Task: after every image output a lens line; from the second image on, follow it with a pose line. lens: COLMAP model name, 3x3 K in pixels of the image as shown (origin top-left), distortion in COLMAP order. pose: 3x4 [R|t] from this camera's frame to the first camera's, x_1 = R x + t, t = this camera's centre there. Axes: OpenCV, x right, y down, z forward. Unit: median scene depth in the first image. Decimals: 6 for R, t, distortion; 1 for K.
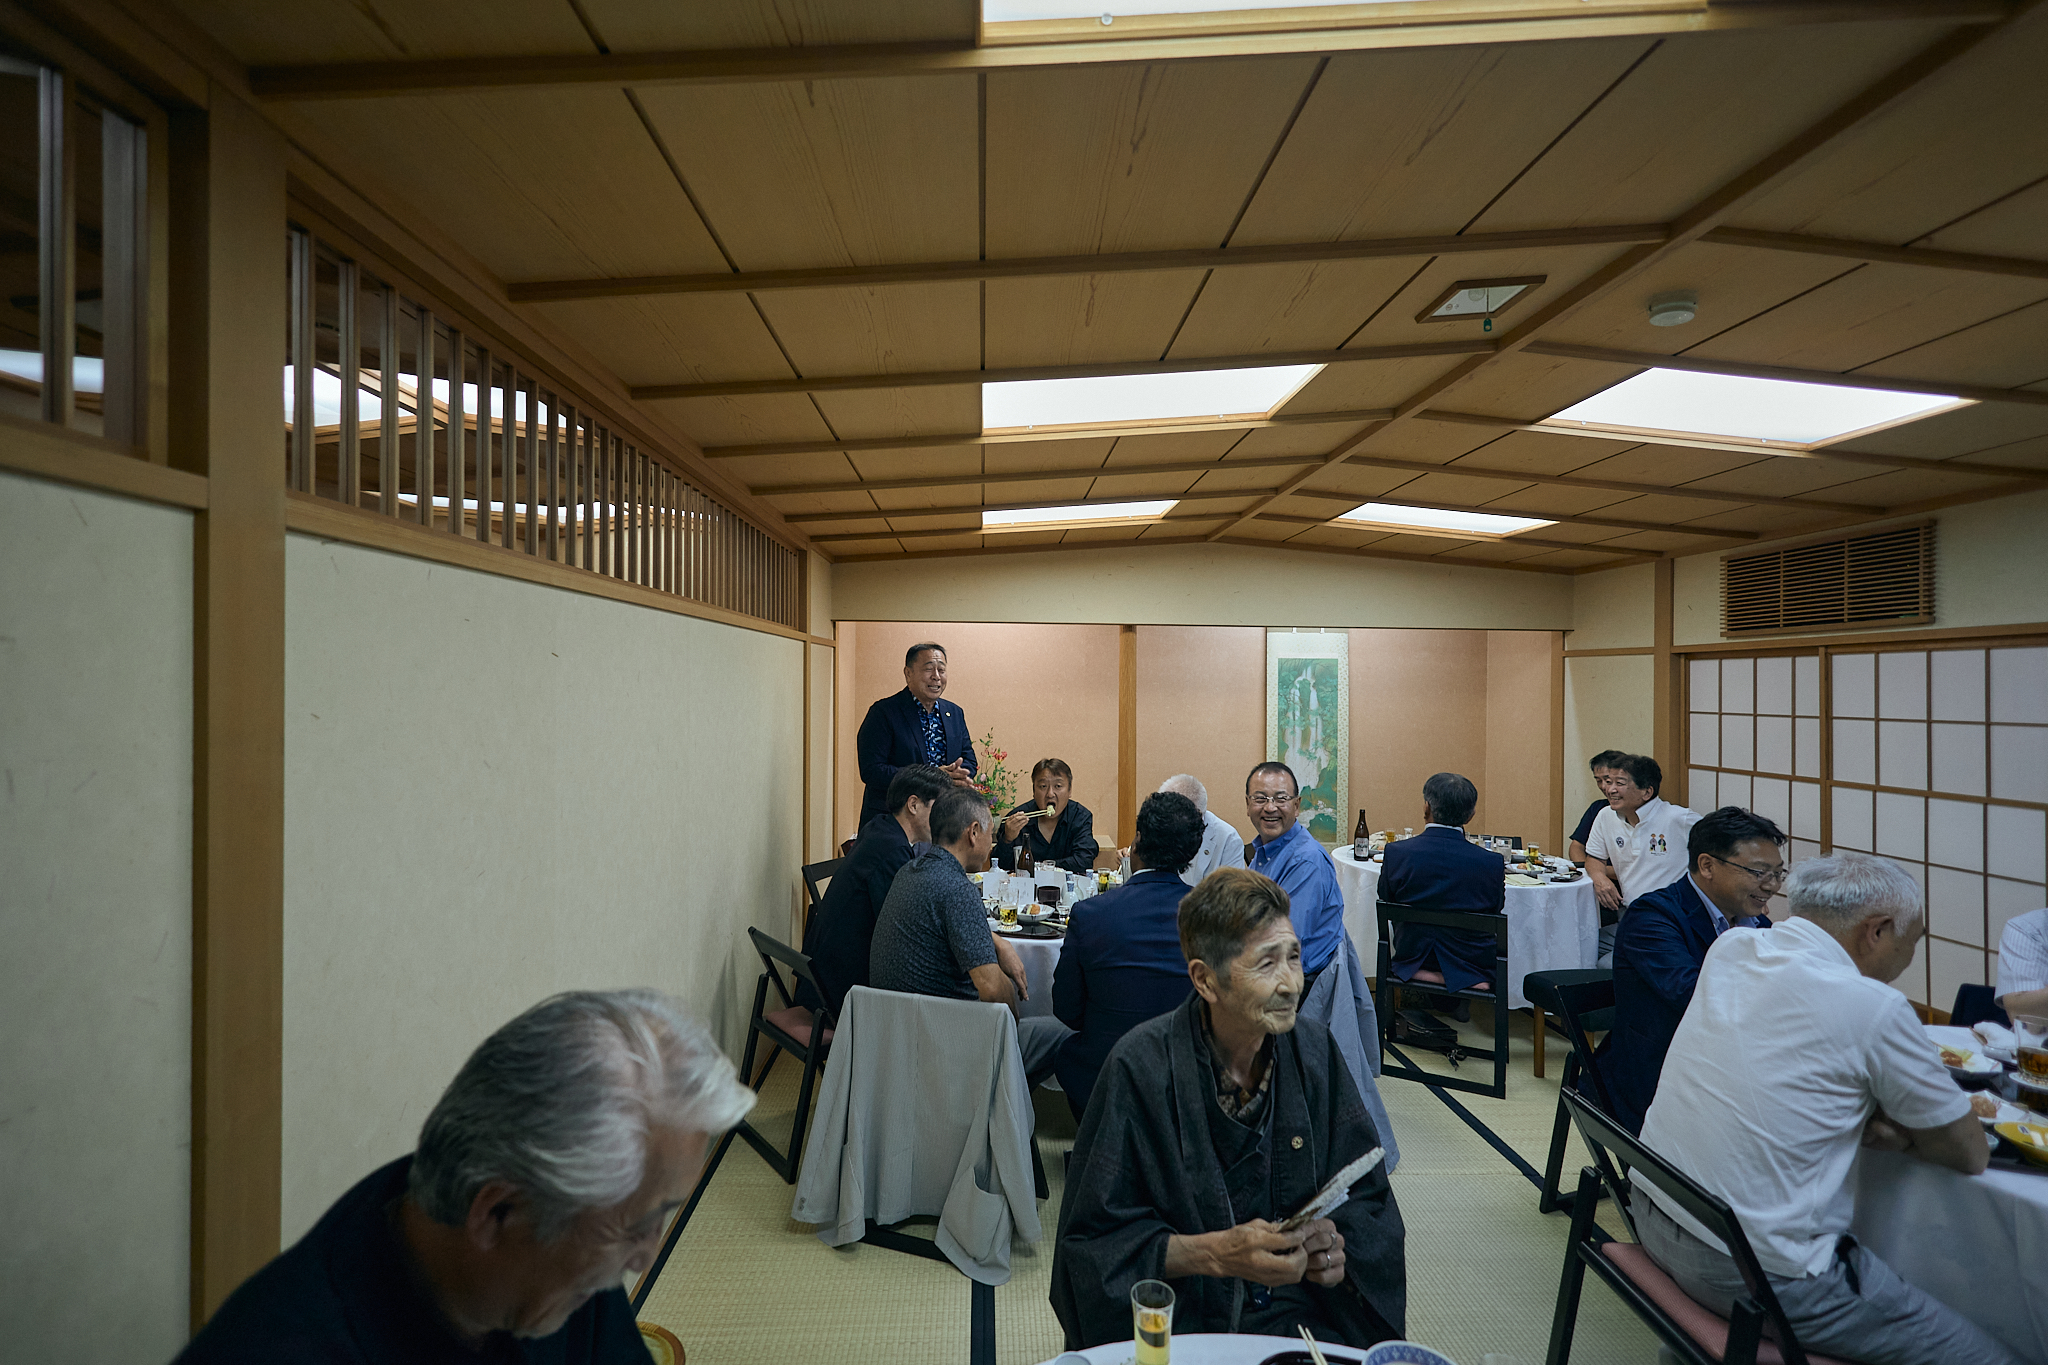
lens RADIAL K [[944.4, 0, 1022.2], [0, 944.4, 684.3], [0, 0, 1]] dist [0.006568, -0.001807]
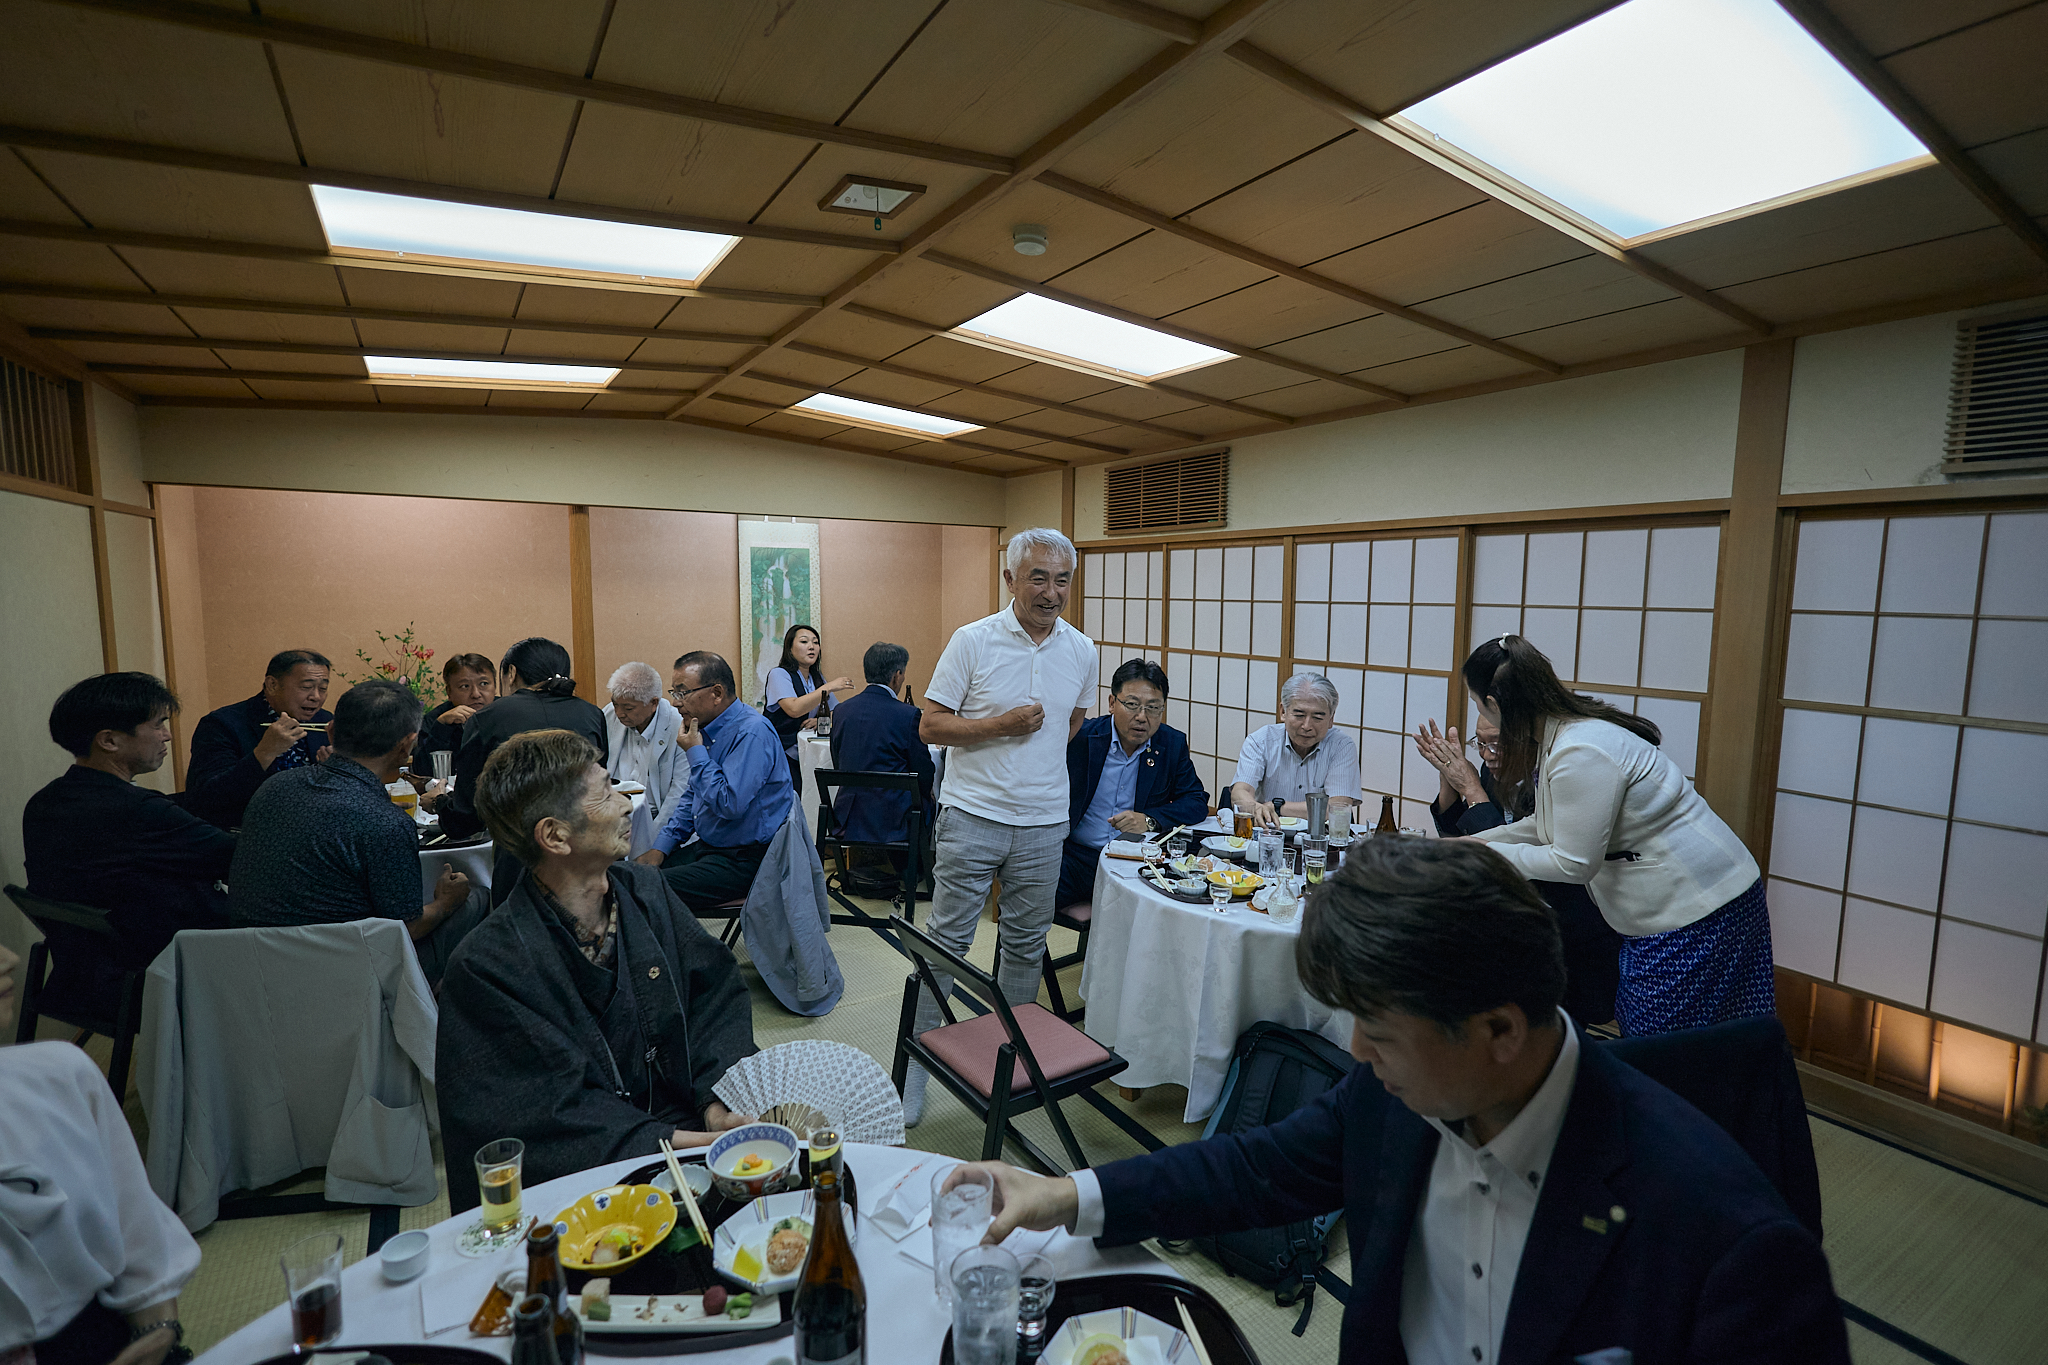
lens RADIAL K [[944.4, 0, 1023.3], [0, 944.4, 682.2], [0, 0, 1]] dist [0.006568, -0.001807]
pose [[0.871218, -0.049122, 0.488433, 0.042893], [-0.004071, 0.994224, 0.107250, 0.009891], [-0.490880, -0.095426, 0.865985, -0.027644]]
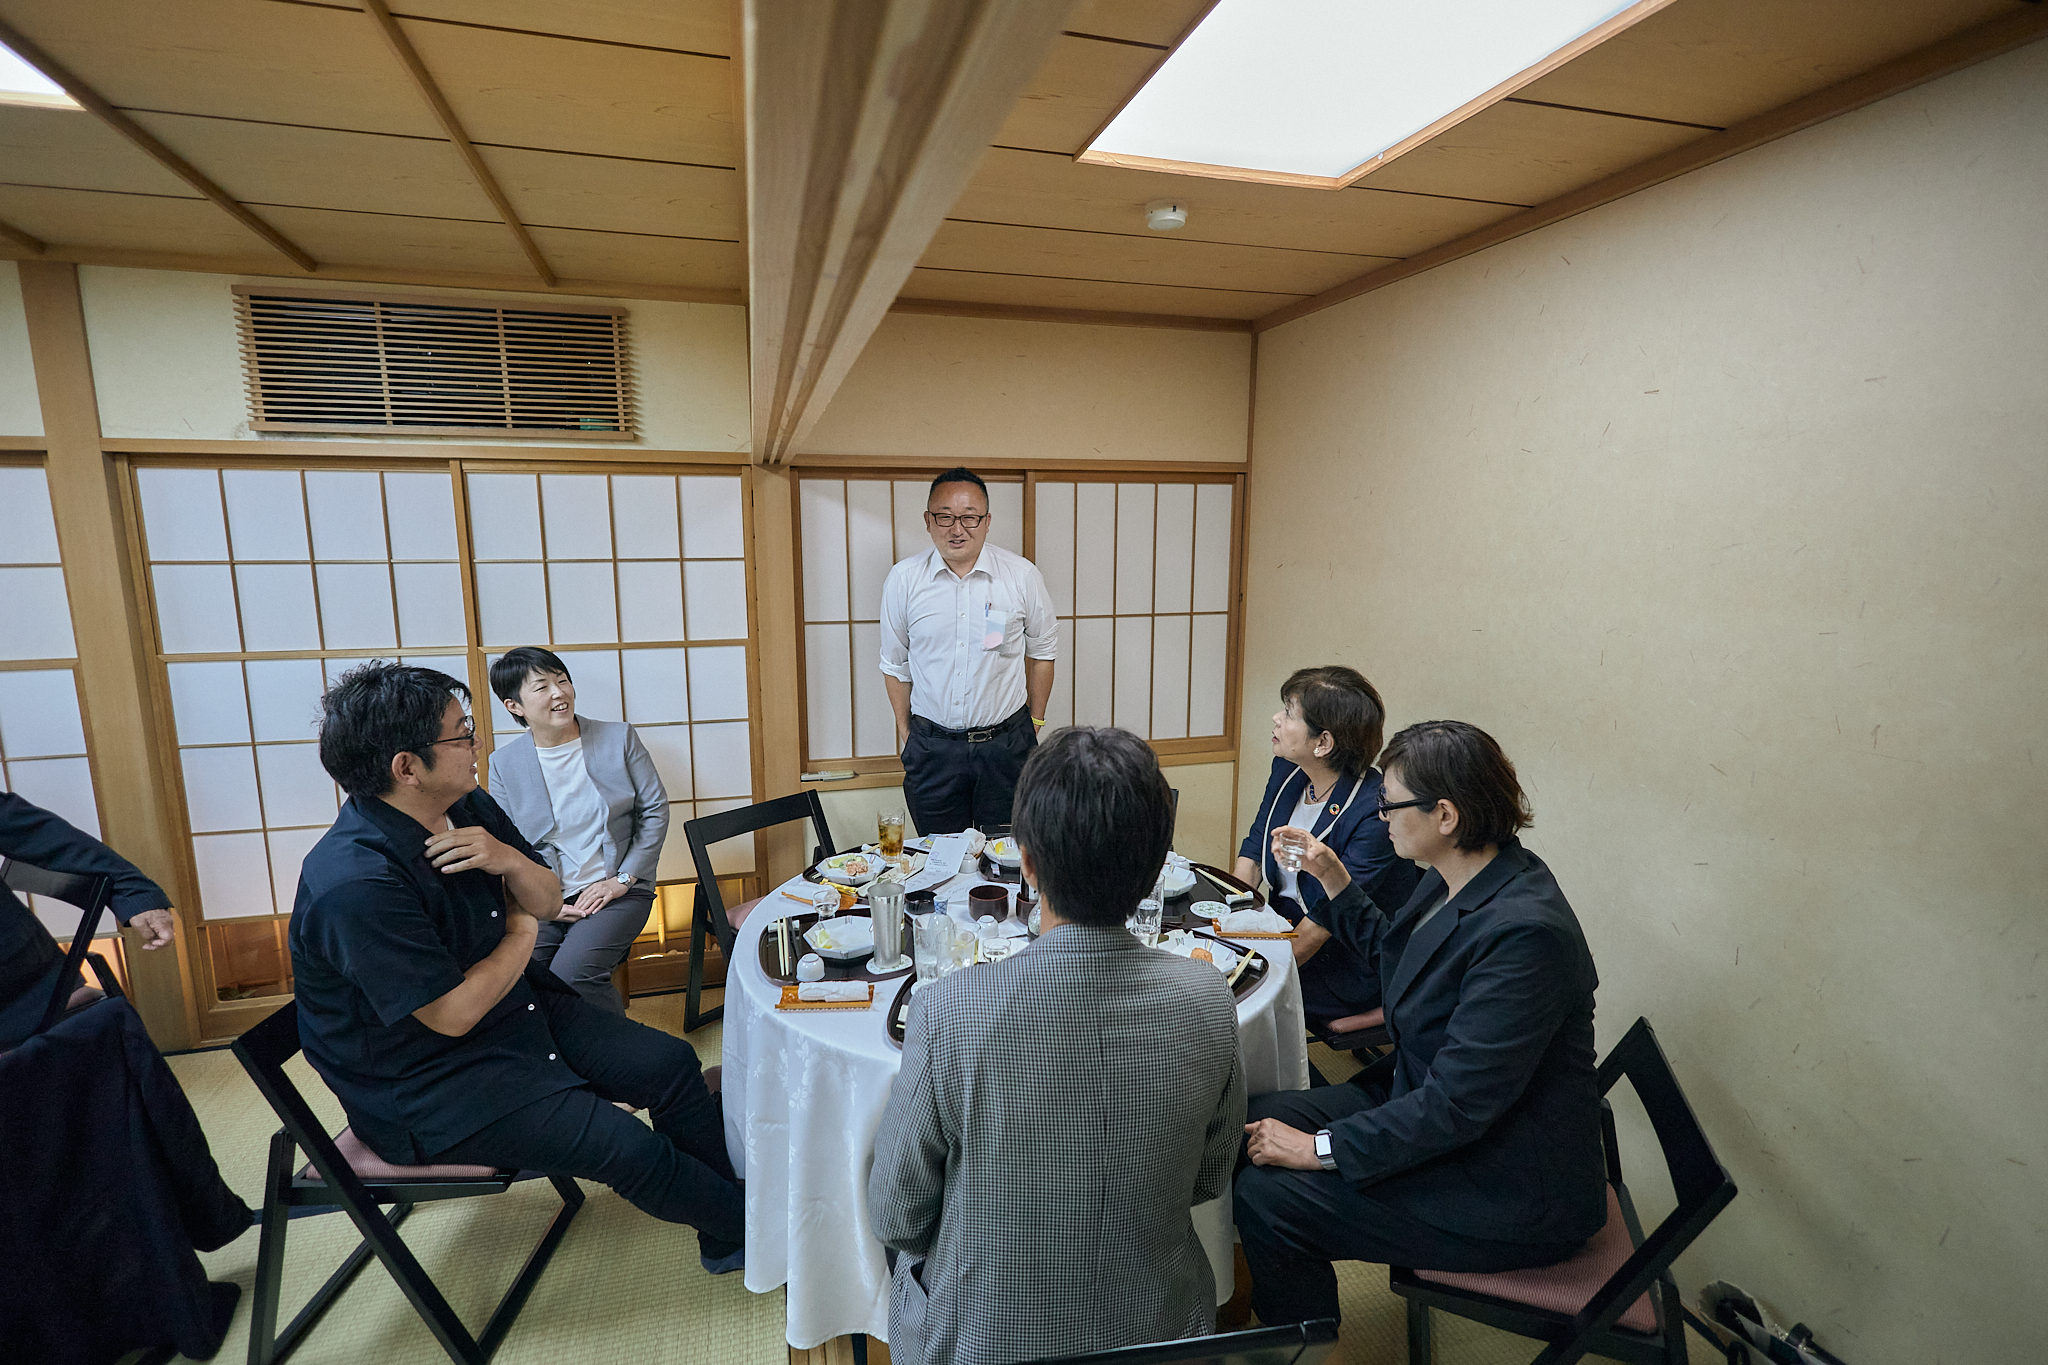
lens RADIAL K [[944.4, 0, 1023.8], [0, 944.4, 676.7], [0, 0, 1]] dist [0.006568, -0.001807]
pose [[-0.227889, -0.165180, 0.959574, 0.083206], [0.000655, 0.985479, 0.169795, -0.002965], [-0.973687, 0.039323, -0.224471, -0.137746]]
